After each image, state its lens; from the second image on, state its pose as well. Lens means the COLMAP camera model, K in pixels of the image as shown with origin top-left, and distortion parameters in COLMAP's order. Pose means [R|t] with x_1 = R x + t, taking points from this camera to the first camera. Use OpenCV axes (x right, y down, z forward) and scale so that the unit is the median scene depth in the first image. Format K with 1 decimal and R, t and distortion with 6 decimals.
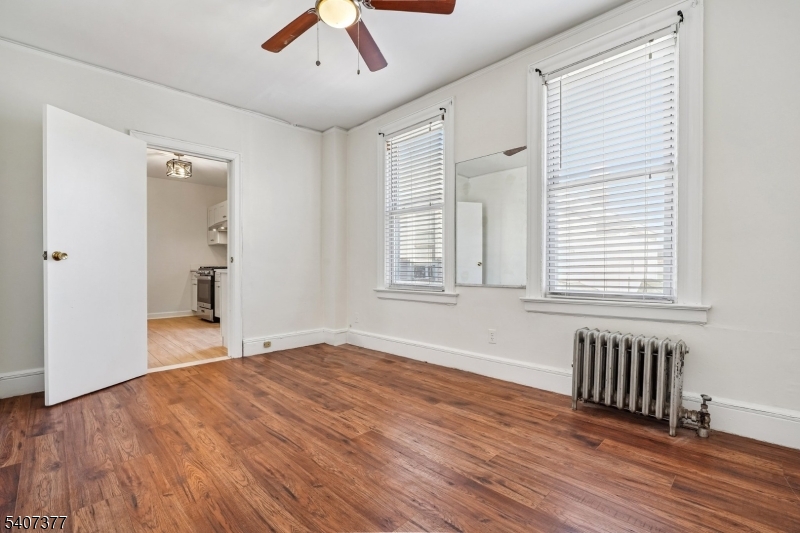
lens RADIAL K [[359.9, 0, 395.1], [0, 359.9, 270.9], [0, 0, 1]] dist [-0.005299, 0.000630]
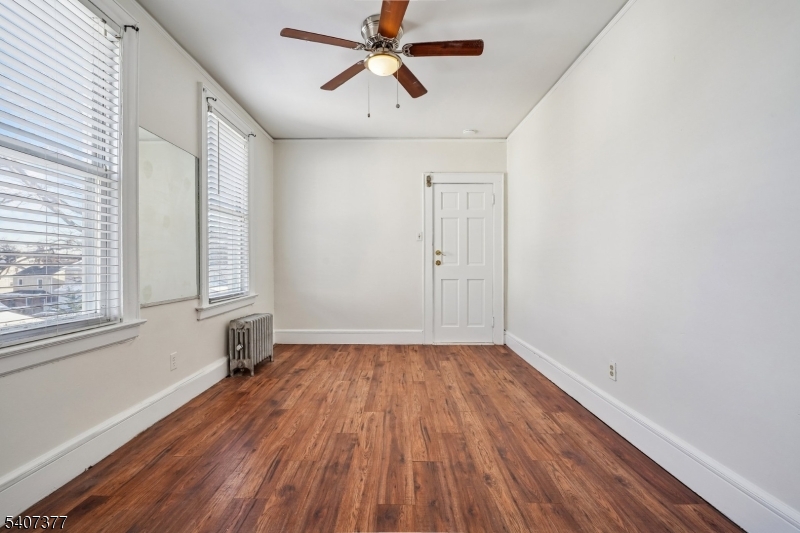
lens RADIAL K [[359.9, 0, 395.1], [0, 359.9, 270.9], [0, 0, 1]] dist [-0.005299, 0.000630]
pose [[-0.713327, -0.004745, 0.700815, -0.957954], [0.013156, 0.999710, 0.020160, -0.056117], [-0.700708, 0.023601, -0.713058, 1.715183]]
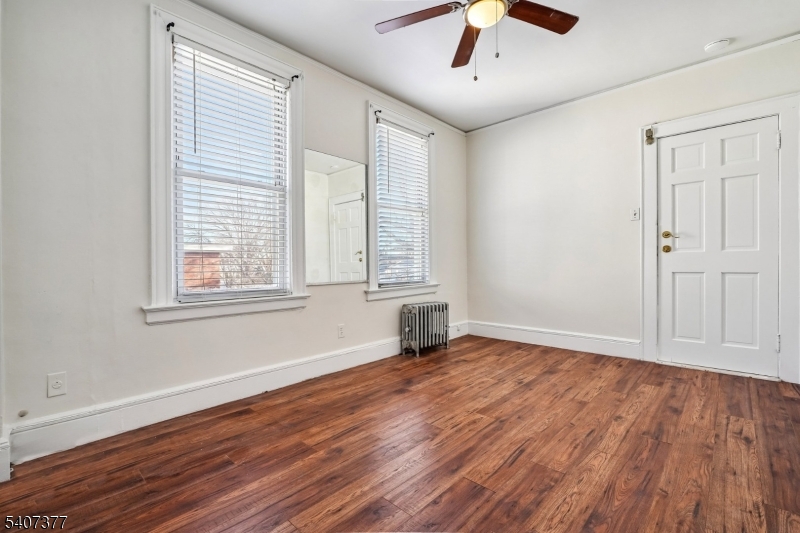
lens RADIAL K [[359.9, 0, 395.1], [0, 359.9, 270.9], [0, 0, 1]] dist [-0.005299, 0.000630]
pose [[-0.043392, -0.010781, 0.999000, -1.100284], [0.018986, 0.999752, 0.011614, -0.005268], [-0.998878, 0.019471, -0.043176, 1.232095]]
